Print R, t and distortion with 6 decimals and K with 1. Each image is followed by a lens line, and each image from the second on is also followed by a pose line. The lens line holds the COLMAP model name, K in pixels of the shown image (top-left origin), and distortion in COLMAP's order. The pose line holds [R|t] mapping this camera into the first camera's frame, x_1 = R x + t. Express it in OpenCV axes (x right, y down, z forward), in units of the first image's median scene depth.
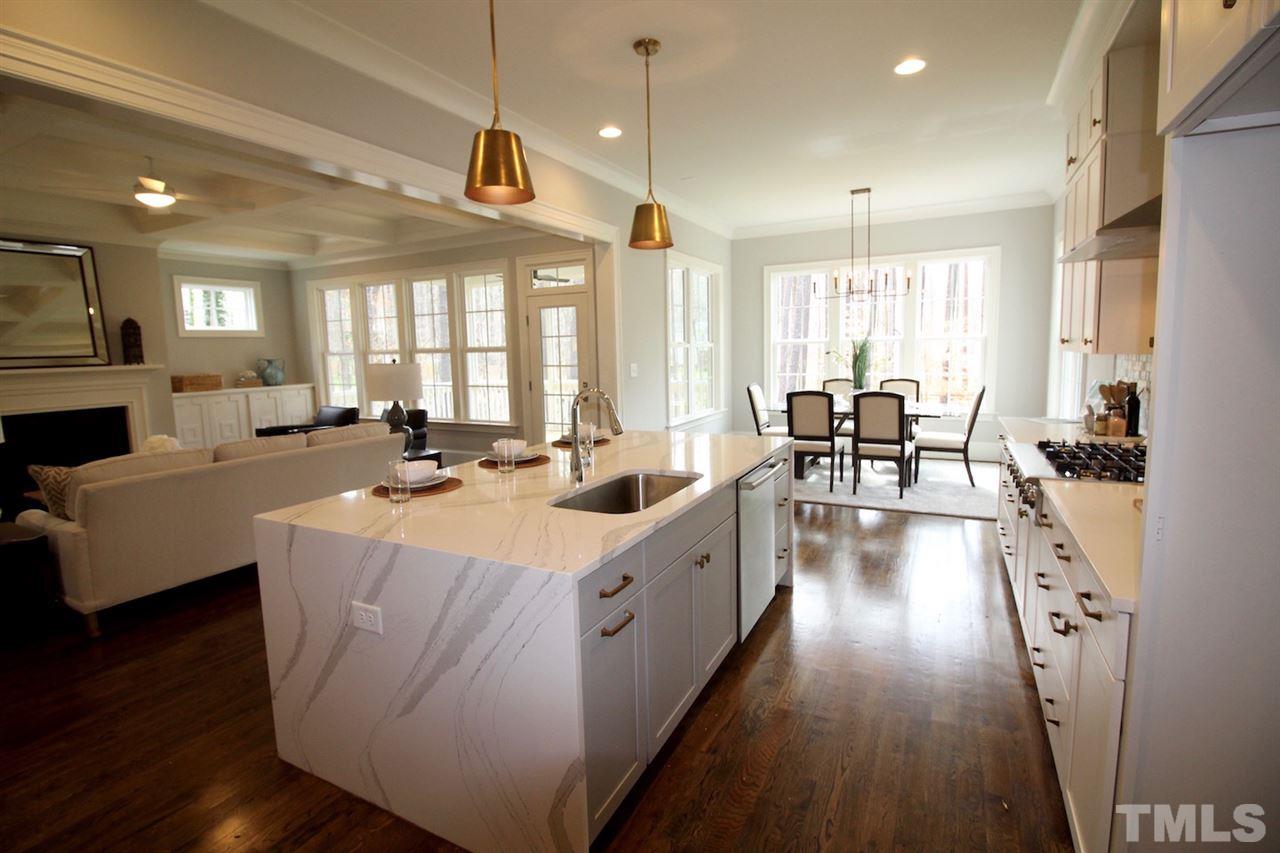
lens RADIAL K [[600.3, 0, 636.0], [0, 600.3, 415.1], [0, 0, 1]] dist [-0.020136, -0.001693]
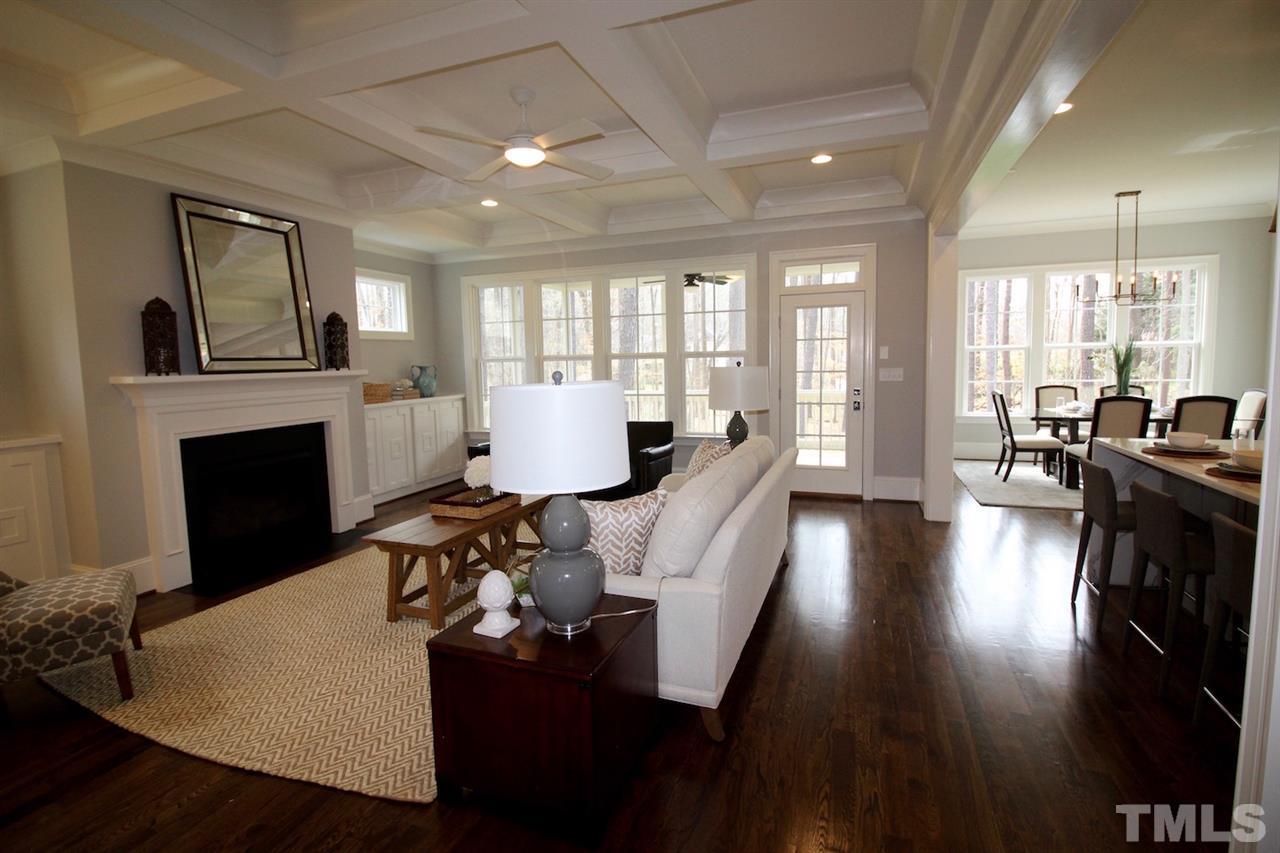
lens RADIAL K [[600.3, 0, 636.0], [0, 600.3, 415.1], [0, 0, 1]] dist [-0.020136, -0.001693]
pose [[0.992538, -0.010599, 0.121475, -0.454687], [0.013293, 0.999683, -0.021384, -0.000657], [-0.121210, 0.022839, 0.992364, 0.117251]]
